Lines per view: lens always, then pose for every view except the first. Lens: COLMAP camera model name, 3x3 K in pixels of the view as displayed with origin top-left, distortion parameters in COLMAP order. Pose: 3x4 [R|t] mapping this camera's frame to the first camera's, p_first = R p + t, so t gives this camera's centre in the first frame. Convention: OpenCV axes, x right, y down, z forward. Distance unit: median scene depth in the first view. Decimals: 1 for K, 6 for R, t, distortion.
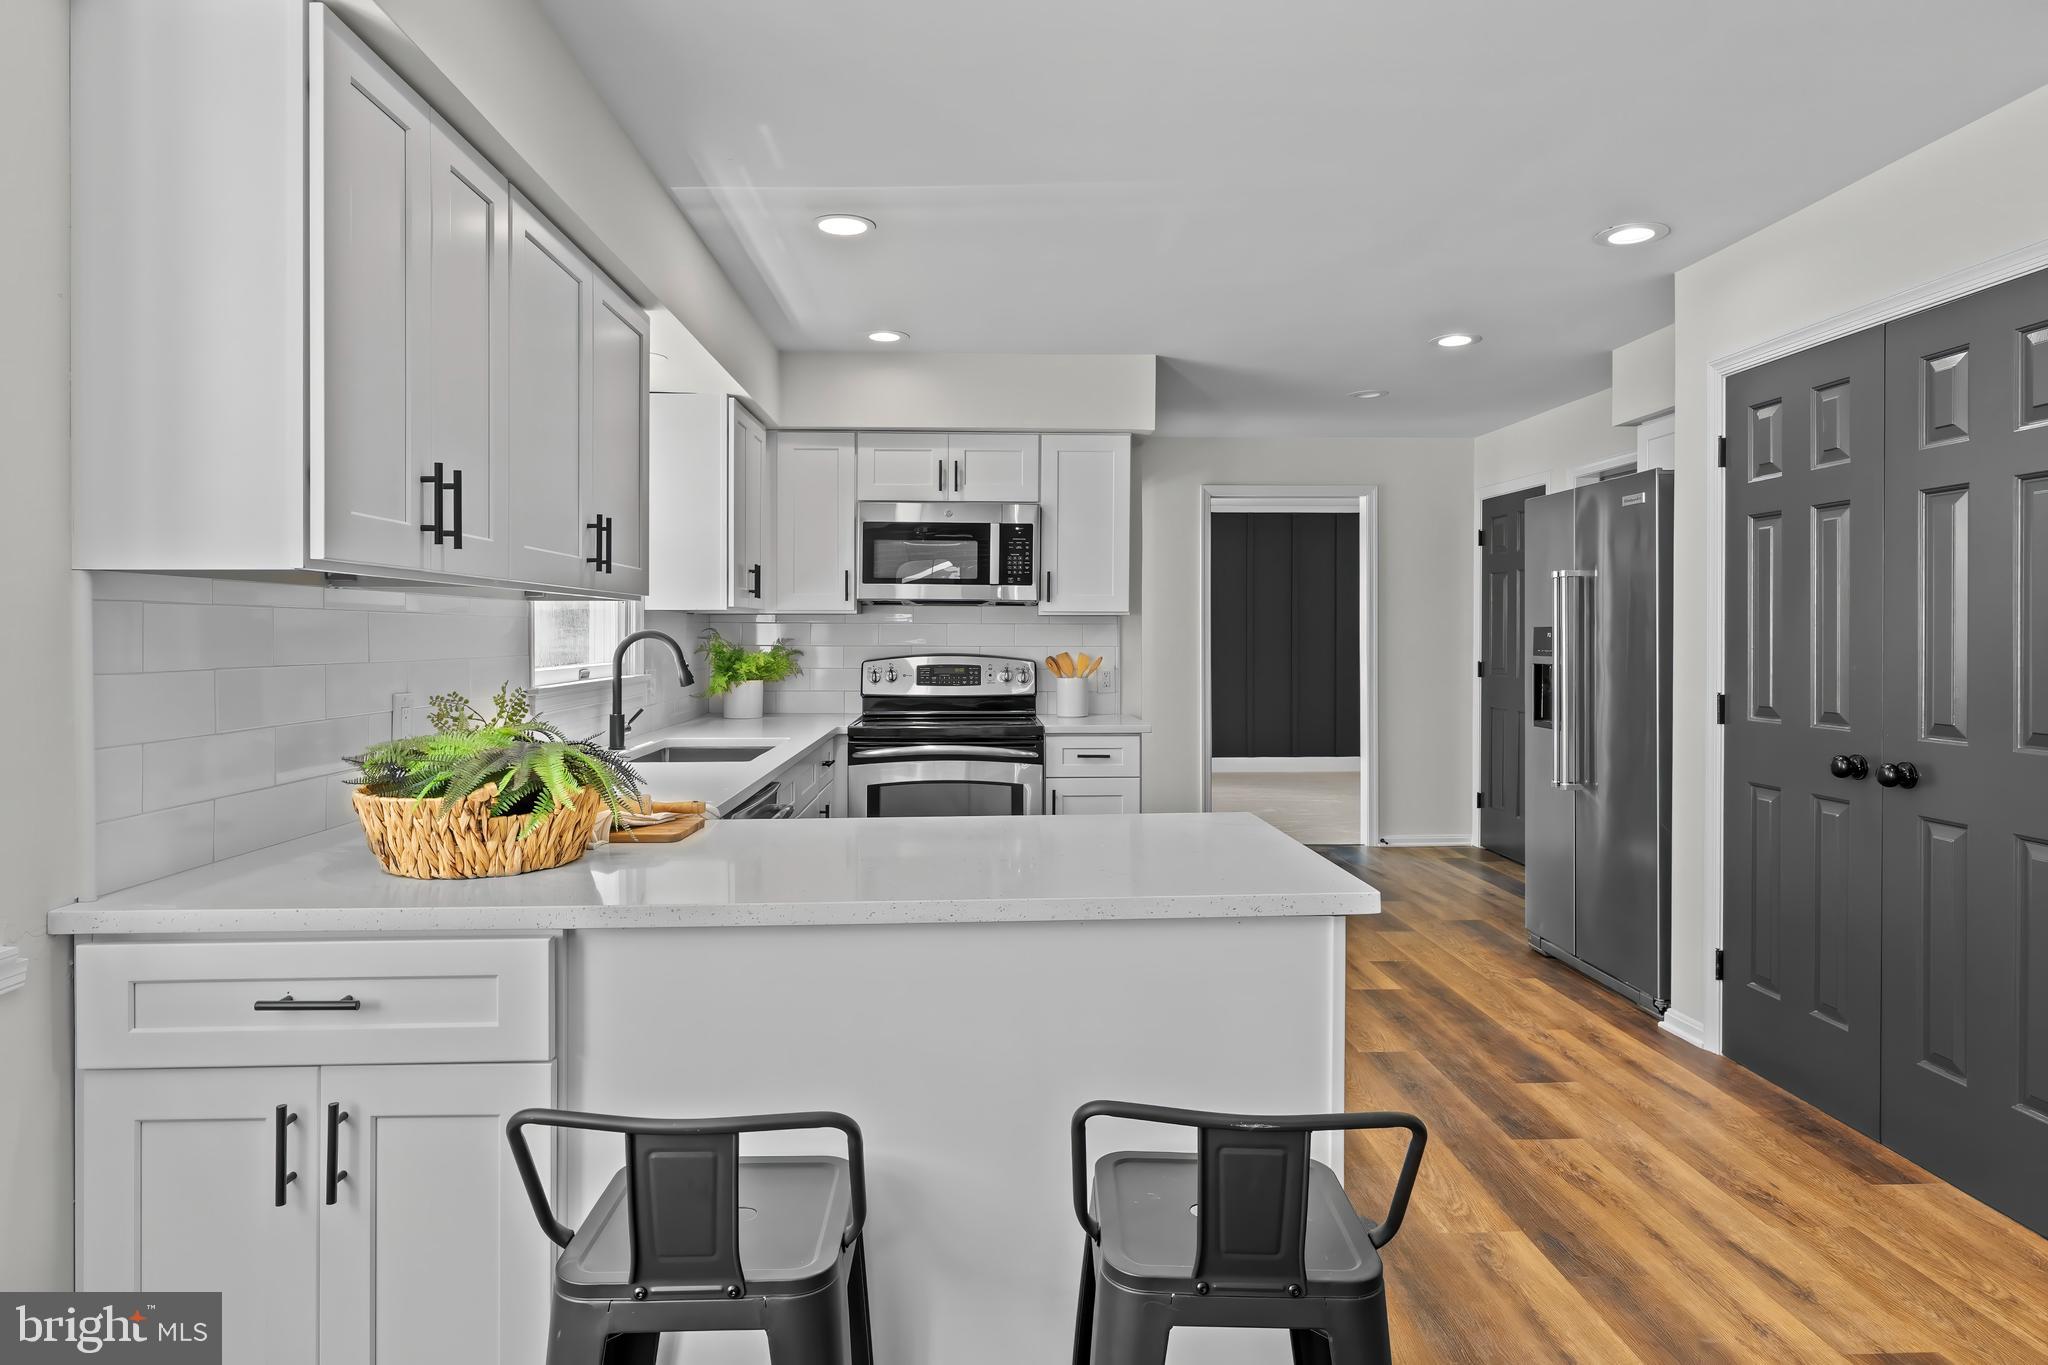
lens RADIAL K [[1157.9, 0, 1011.1], [0, 1157.9, 628.8], [0, 0, 1]] dist [-0.003241, -0.000403]
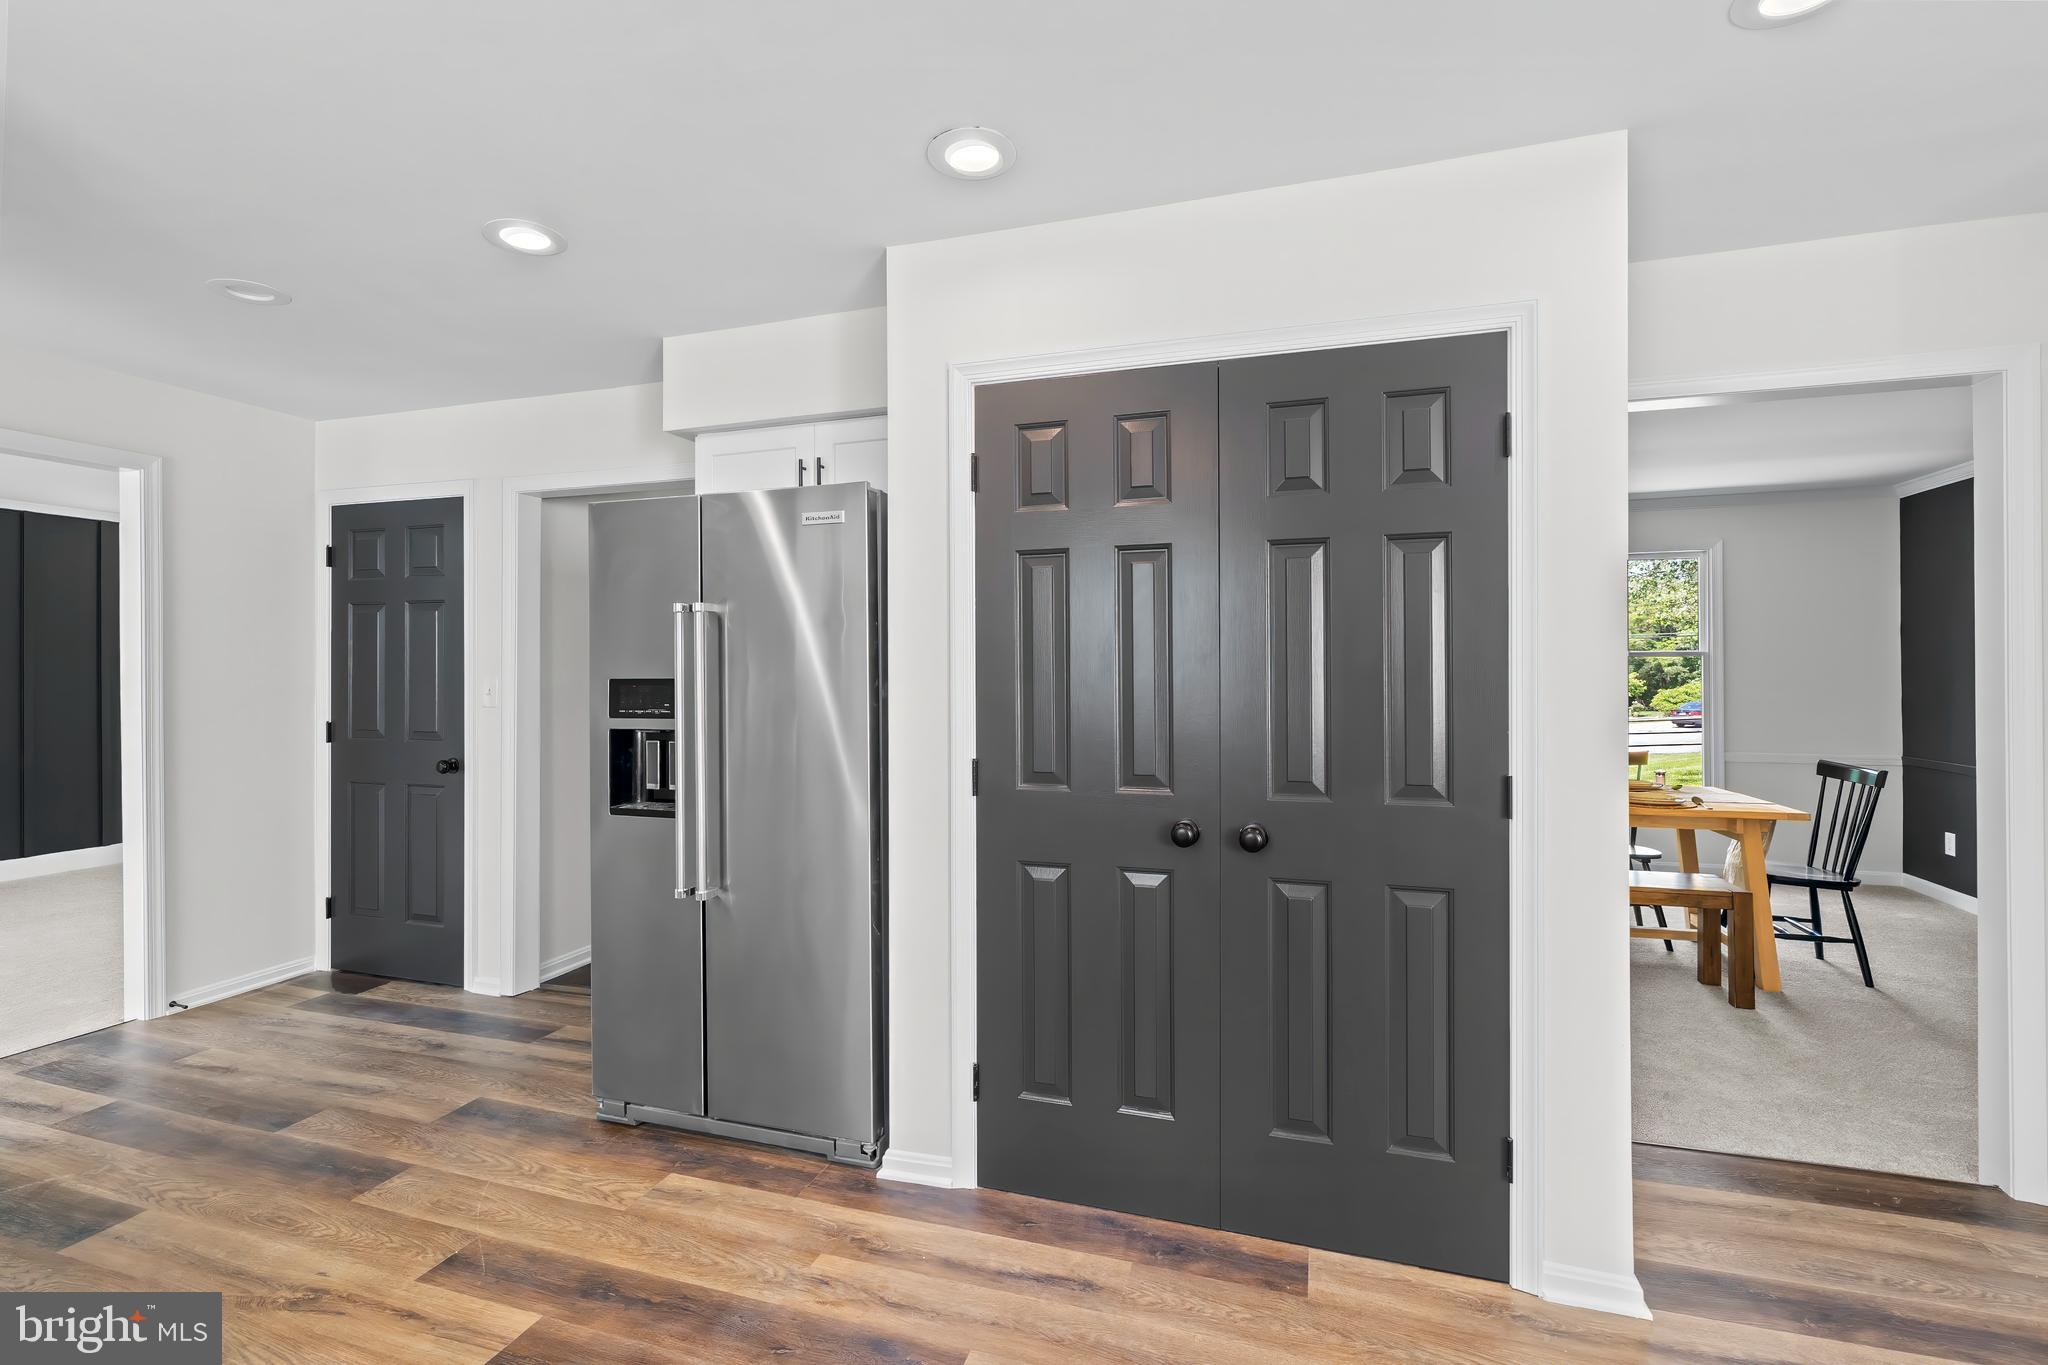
lens RADIAL K [[942.0, 0, 1008.3], [0, 942.0, 664.4], [0, 0, 1]] dist [0.000890, 0.000239]
pose [[0.348832, 0.002738, 0.937181, -0.016565], [0.002860, 0.999988, -0.003986, -0.007174], [-0.937181, 0.004071, 0.348820, 0.544236]]
